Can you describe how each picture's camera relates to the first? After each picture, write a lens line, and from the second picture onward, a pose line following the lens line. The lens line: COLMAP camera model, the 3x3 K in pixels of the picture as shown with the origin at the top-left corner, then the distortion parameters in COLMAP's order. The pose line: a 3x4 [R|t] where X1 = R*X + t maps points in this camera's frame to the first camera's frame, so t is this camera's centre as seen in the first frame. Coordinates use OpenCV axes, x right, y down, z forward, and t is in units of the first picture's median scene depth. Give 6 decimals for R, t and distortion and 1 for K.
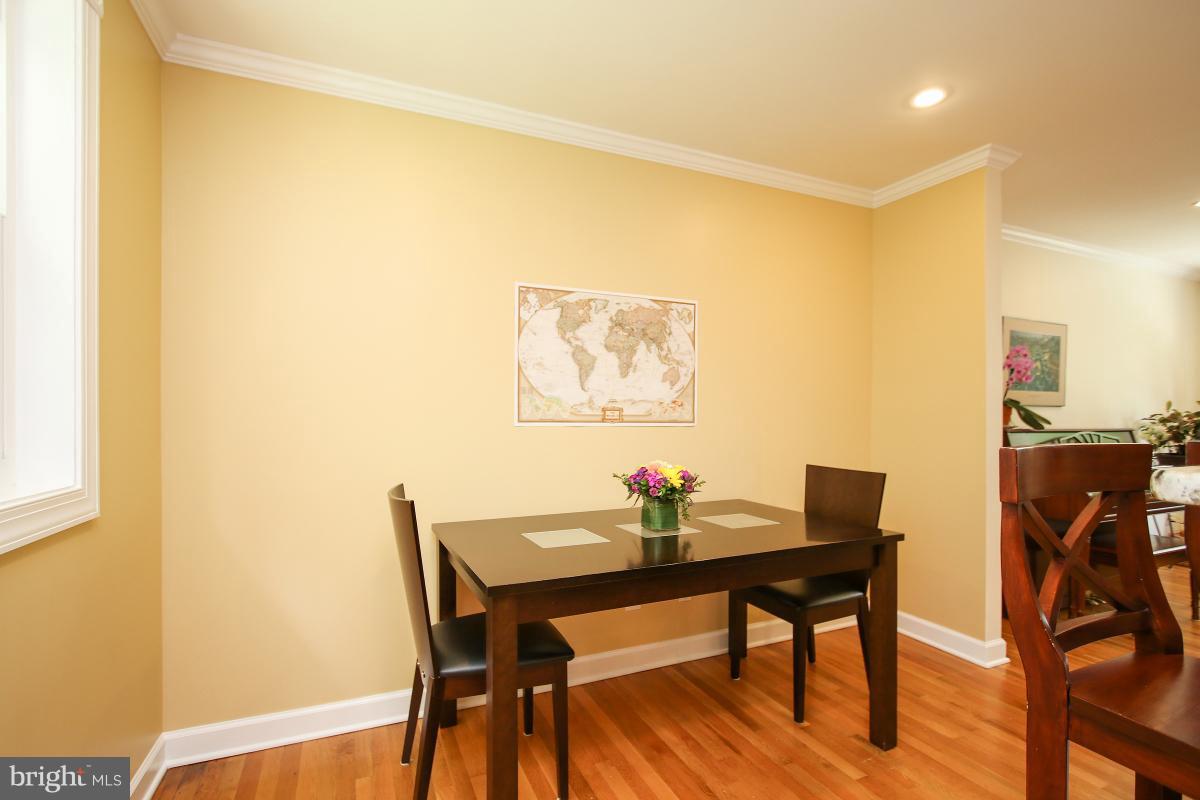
lens RADIAL K [[558.6, 0, 589.3], [0, 558.6, 420.6], [0, 0, 1]] dist [-0.004318, 0.001530]
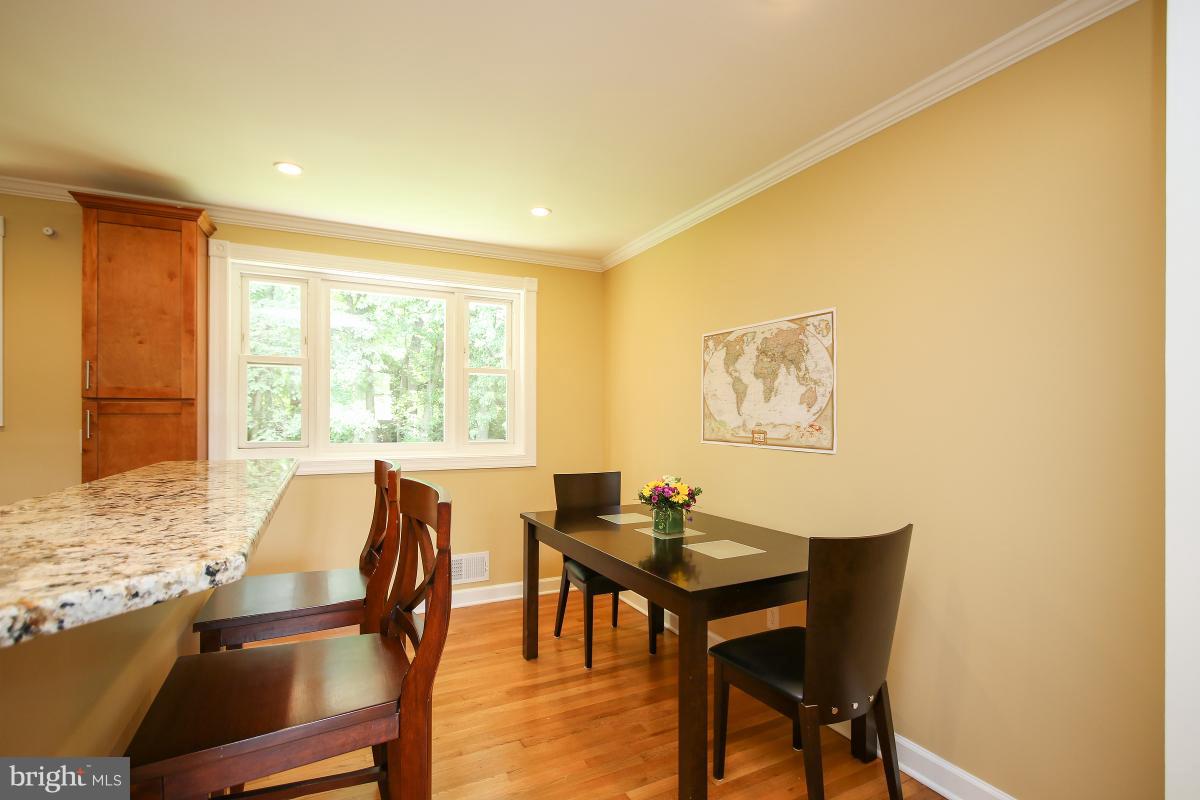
lens RADIAL K [[558.6, 0, 594.4], [0, 558.6, 413.4], [0, 0, 1]] dist [-0.004318, 0.001530]
pose [[0.047959, -0.003056, -0.998845, 1.089892], [-0.004345, 0.999985, -0.003269, -0.051263], [0.998840, 0.004497, 0.047945, 0.630533]]
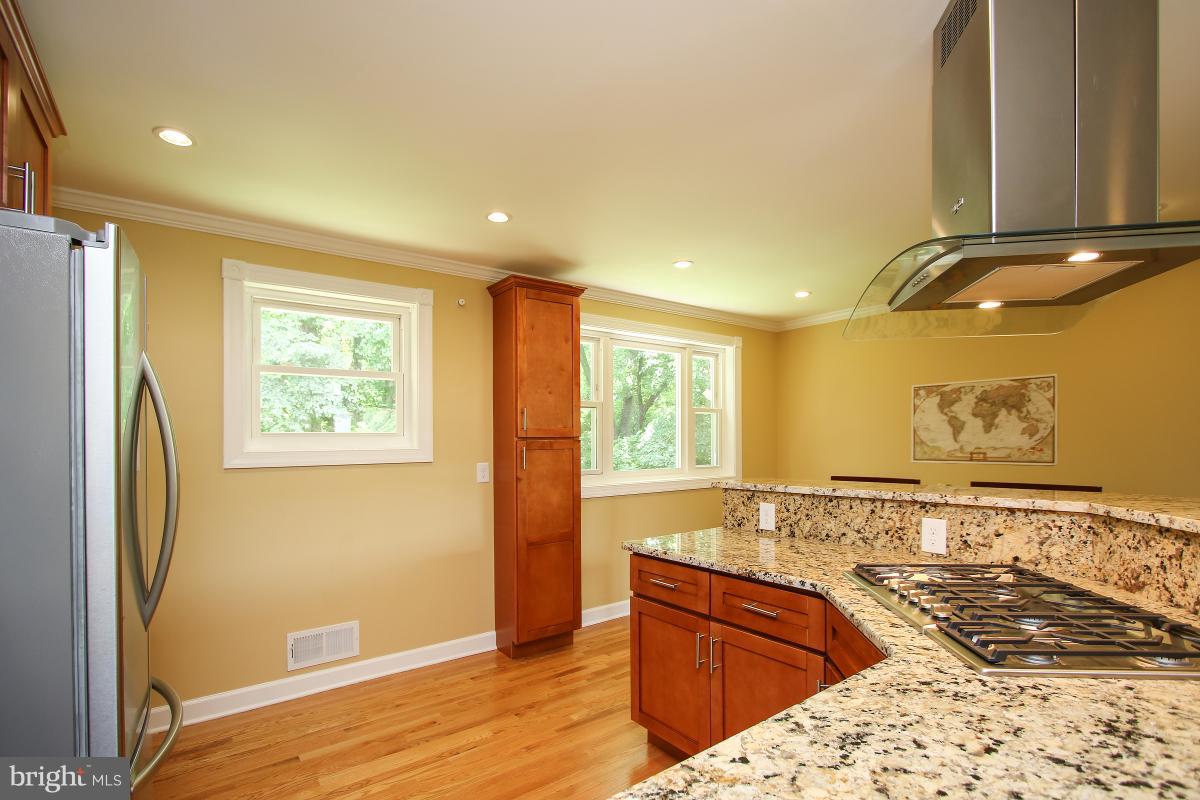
lens RADIAL K [[558.6, 0, 587.4], [0, 558.6, 453.6], [0, 0, 1]] dist [-0.004318, 0.001530]
pose [[0.224774, 0.015384, -0.974290, 1.341821], [0.013443, 0.999731, 0.018887, -0.064441], [0.974318, -0.017343, 0.224506, -0.449150]]
